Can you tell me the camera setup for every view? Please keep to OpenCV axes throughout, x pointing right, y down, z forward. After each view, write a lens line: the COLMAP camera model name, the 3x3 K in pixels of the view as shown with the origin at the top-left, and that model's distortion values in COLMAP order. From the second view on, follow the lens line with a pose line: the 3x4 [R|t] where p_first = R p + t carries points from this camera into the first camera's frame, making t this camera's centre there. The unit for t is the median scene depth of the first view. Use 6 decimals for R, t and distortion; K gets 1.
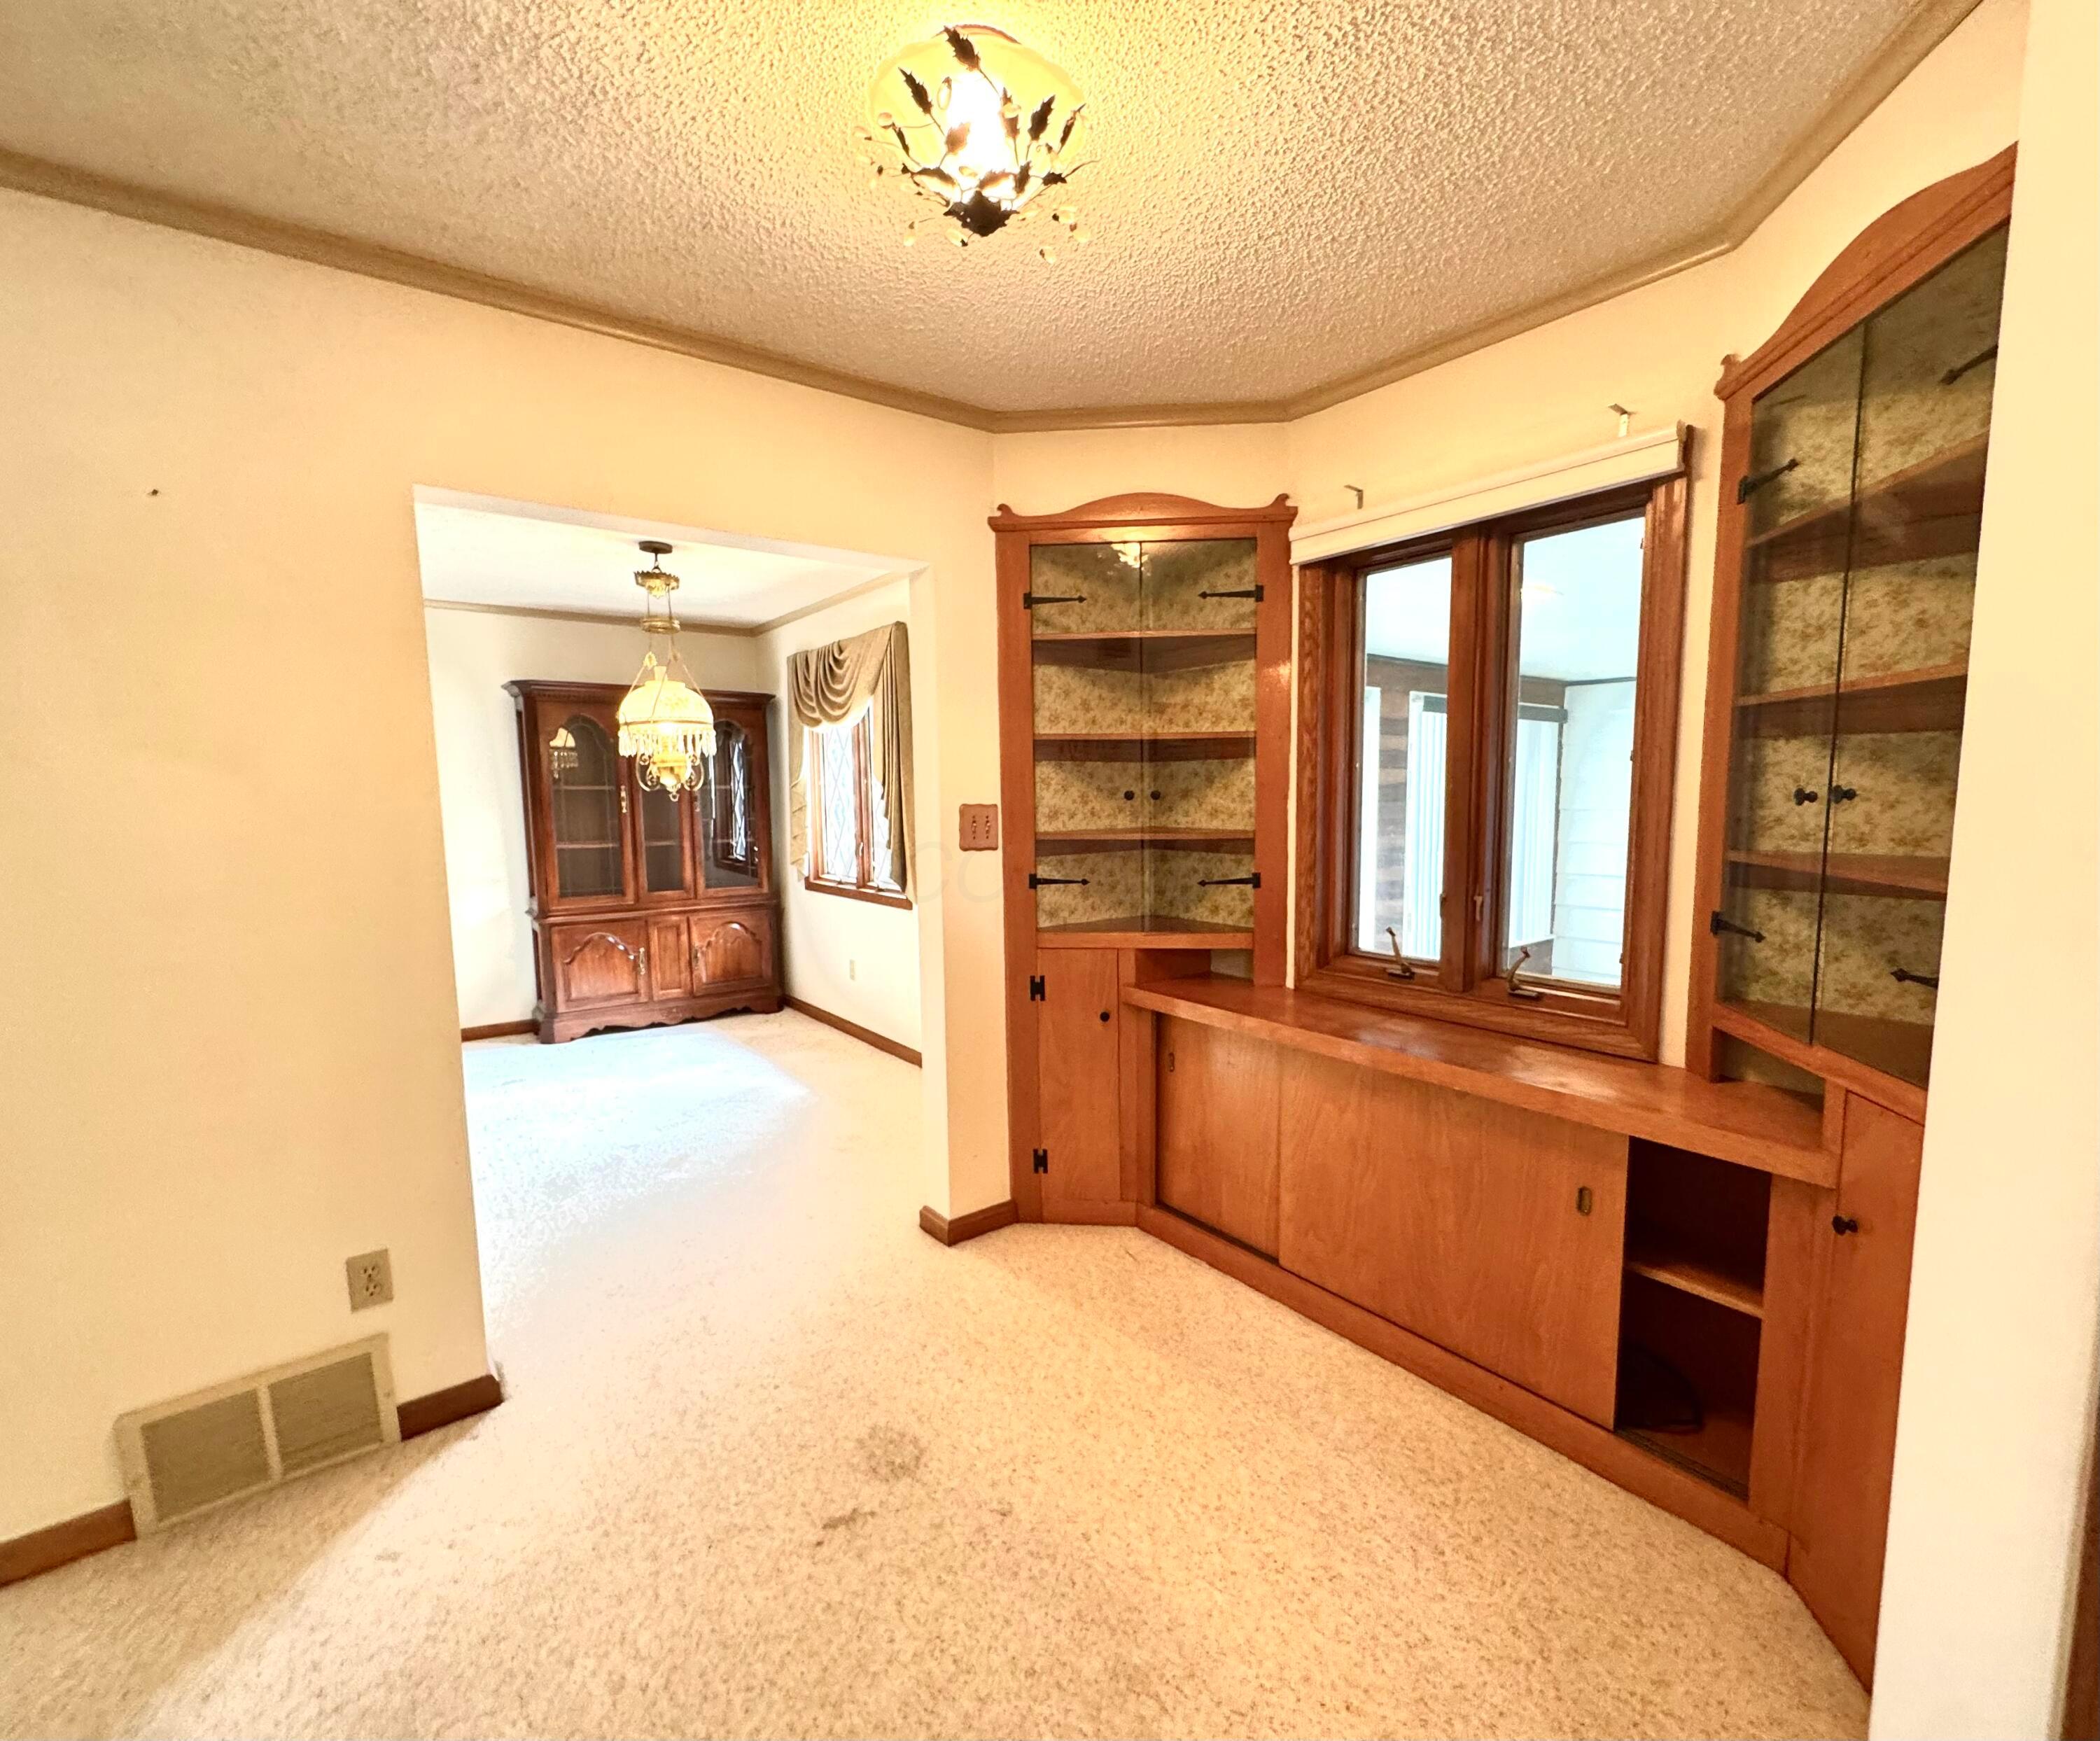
lens RADIAL K [[941.8, 0, 1105.5], [0, 941.8, 889.7], [0, 0, 1]] dist [0.000792, 0.000170]
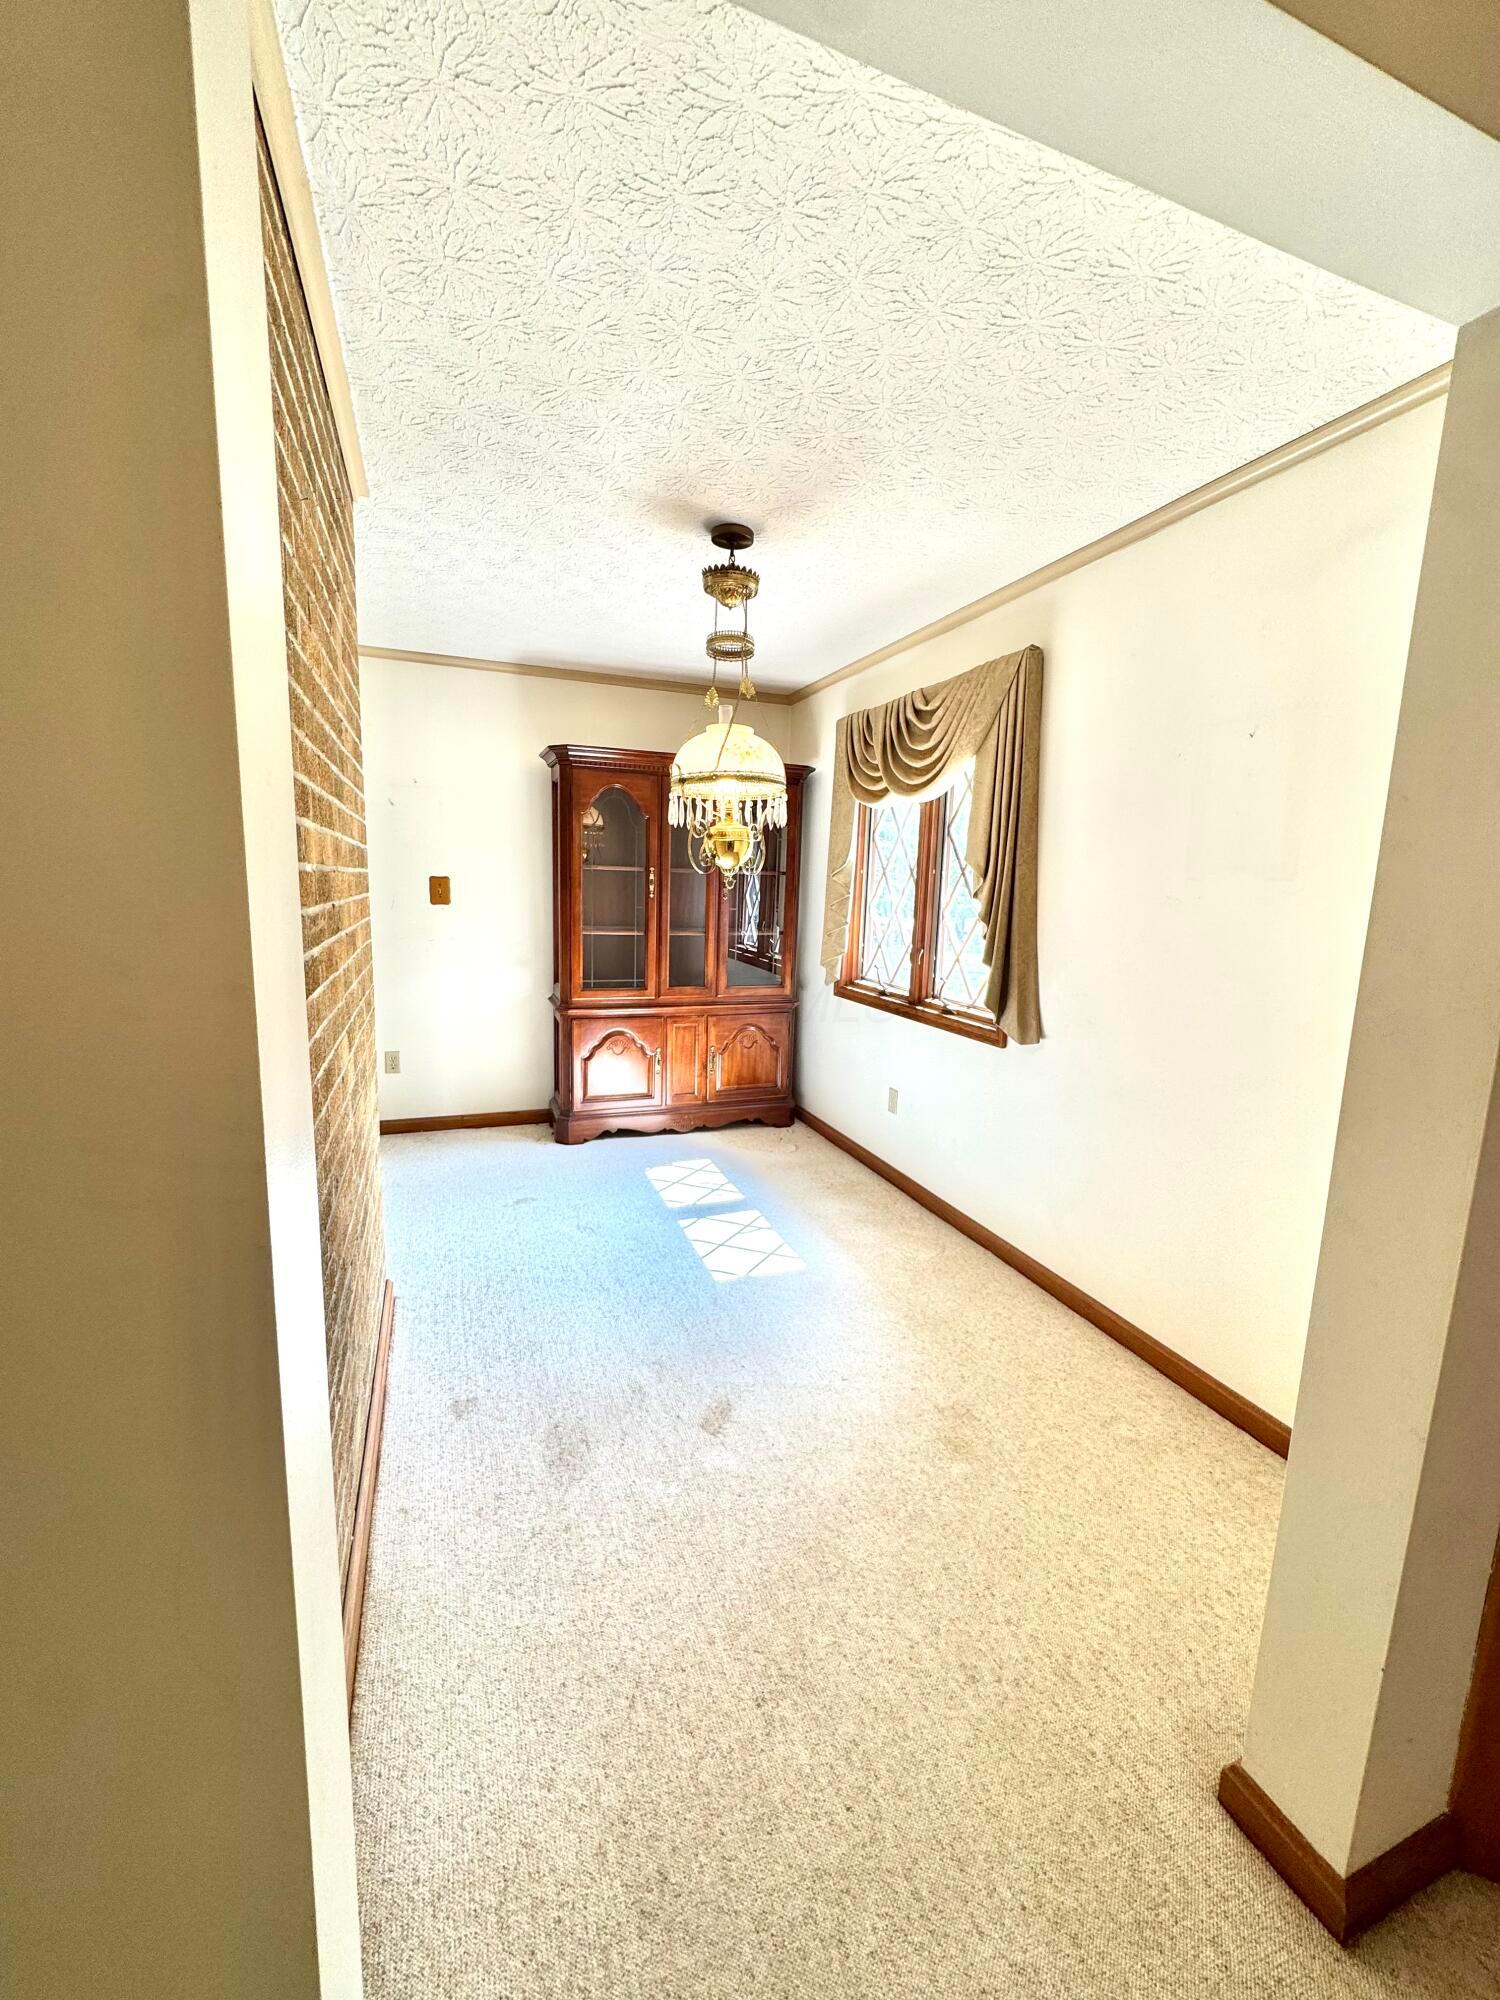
lens RADIAL K [[800.2, 0, 754.2], [0, 800.2, 997.5], [0, 0, 1]] dist [-0.002051, -0.000135]
pose [[0.951340, 0.078441, -0.297993, -0.182238], [-0.066893, 0.996567, 0.048772, -0.030475], [0.300796, -0.026465, 0.953321, 0.299338]]
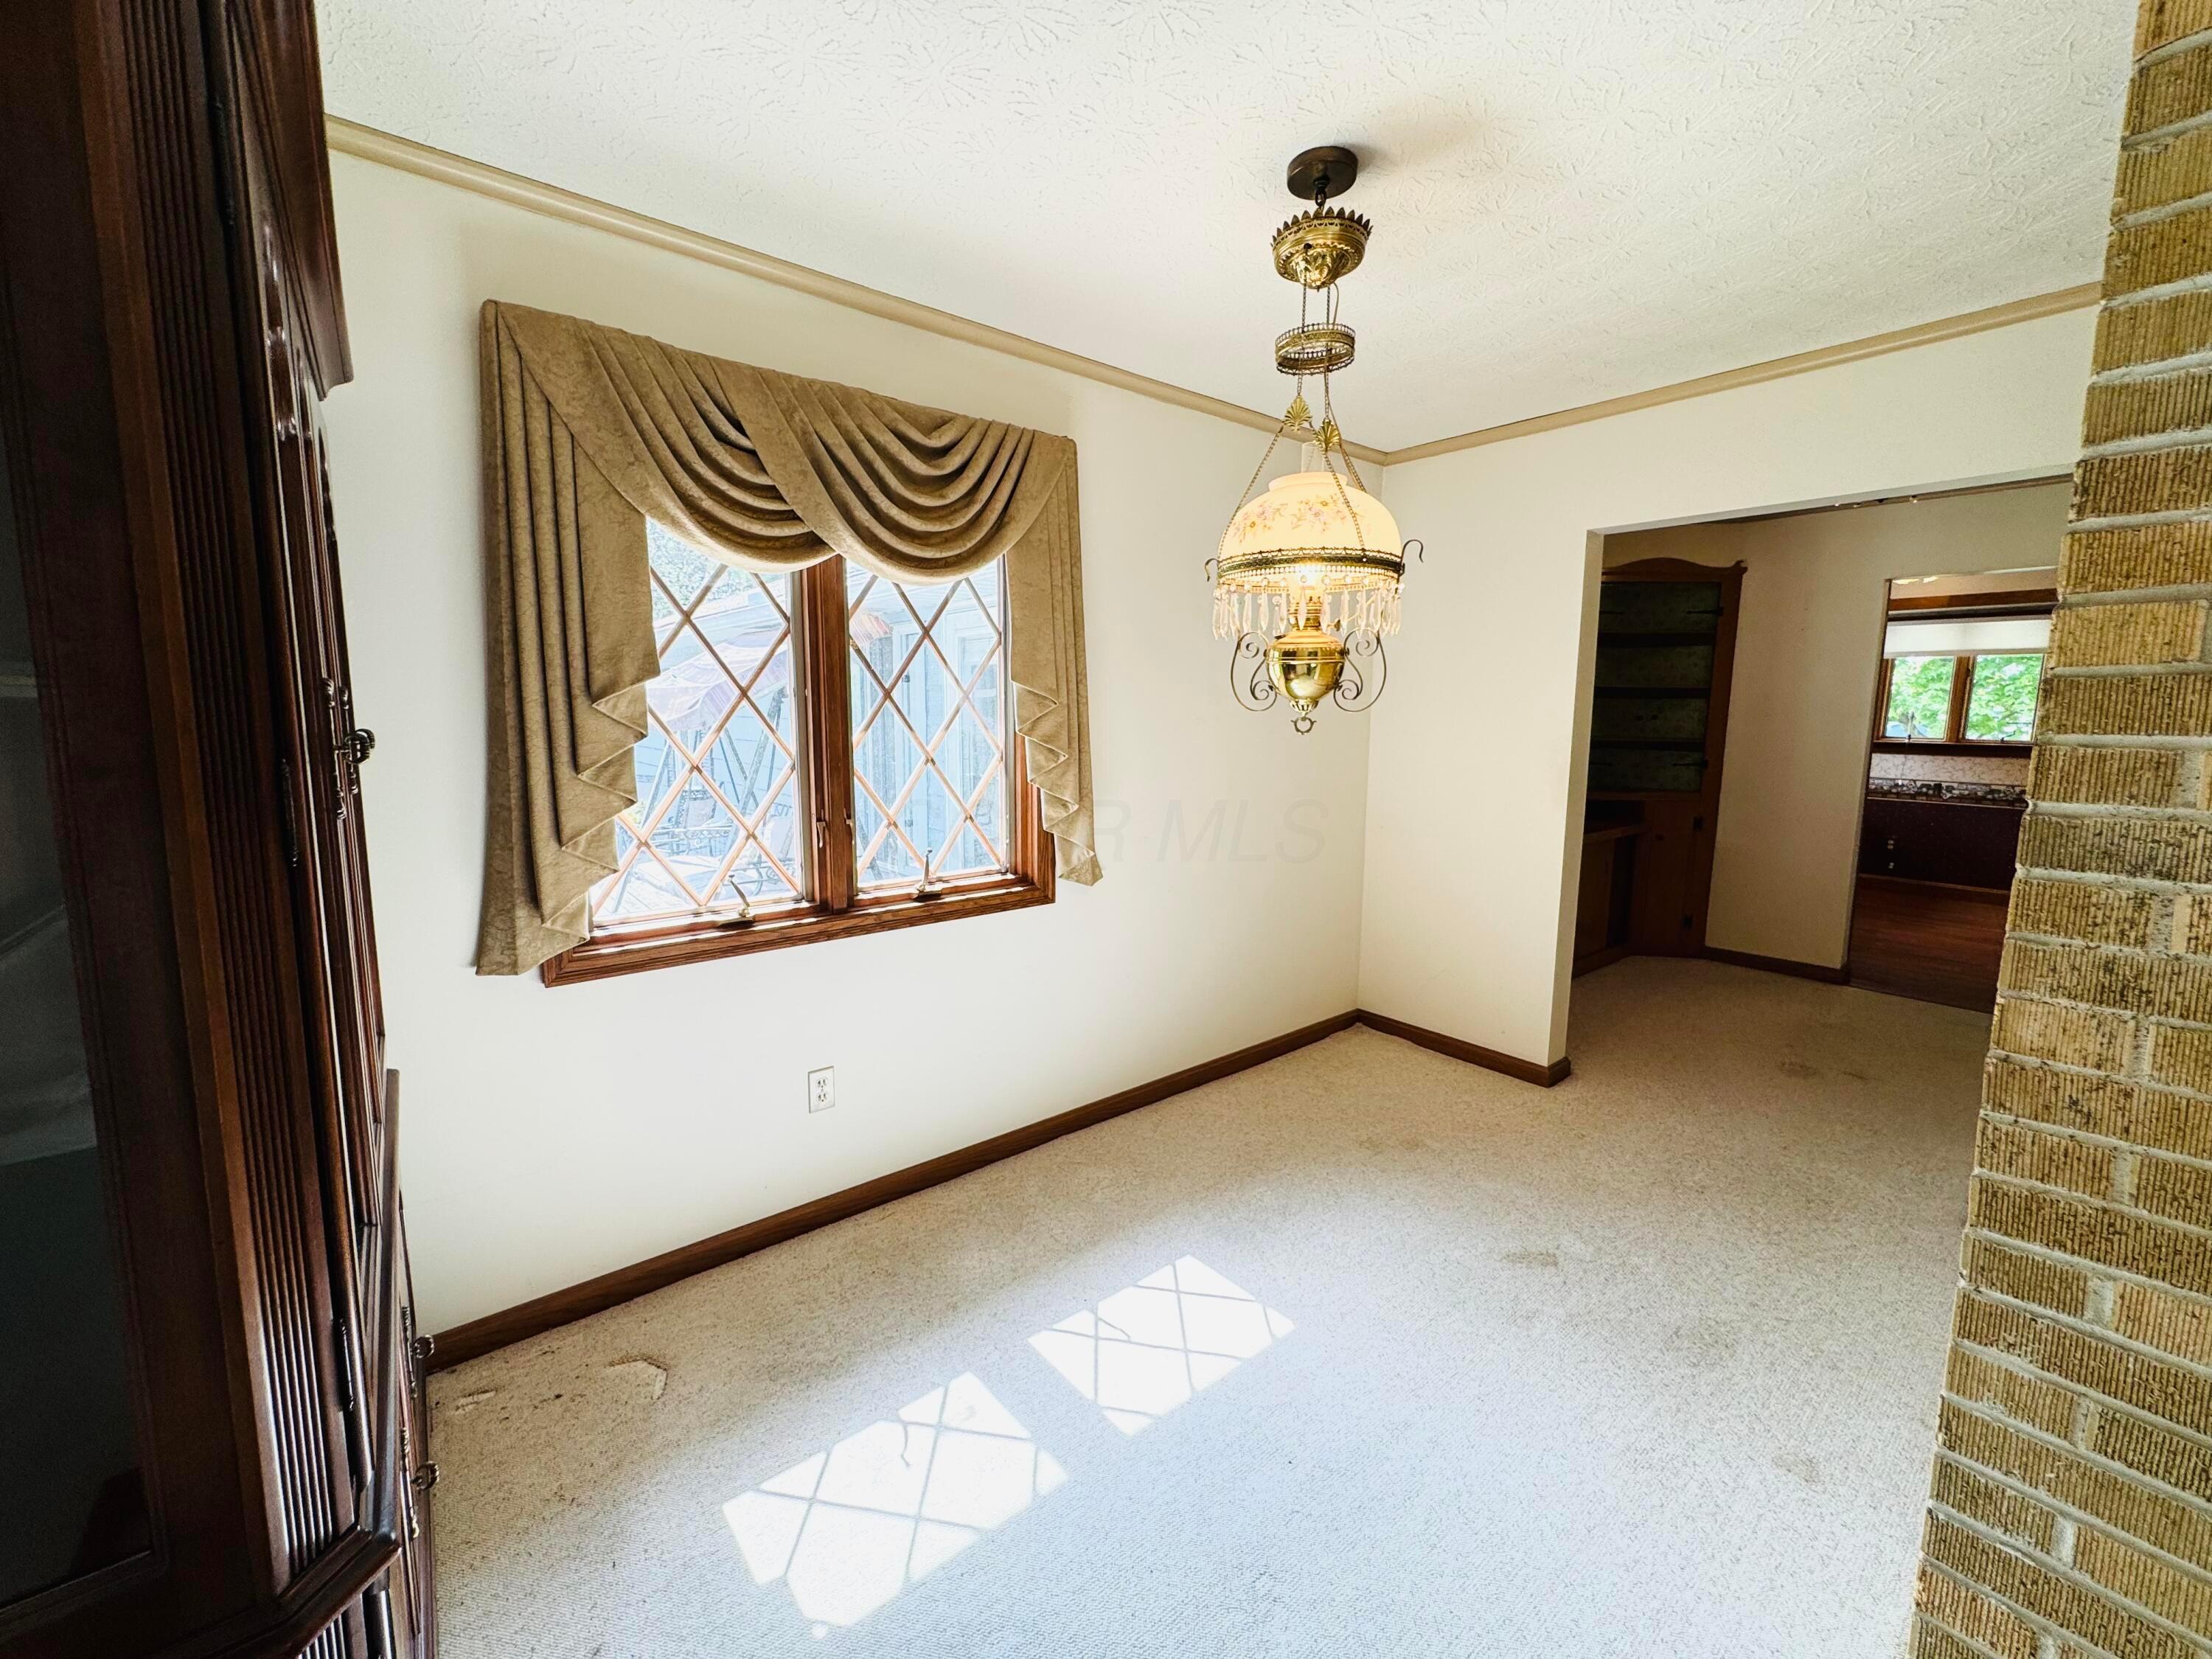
lens RADIAL K [[885.1, 0, 1107.2], [0, 885.1, 822.1], [0, 0, 1]] dist [-0.002051, -0.000135]
pose [[-0.003236, -0.126946, 0.991904, -0.691060], [0.097625, 0.987131, 0.126654, -0.090065], [-0.995218, 0.097245, 0.009199, 0.832767]]
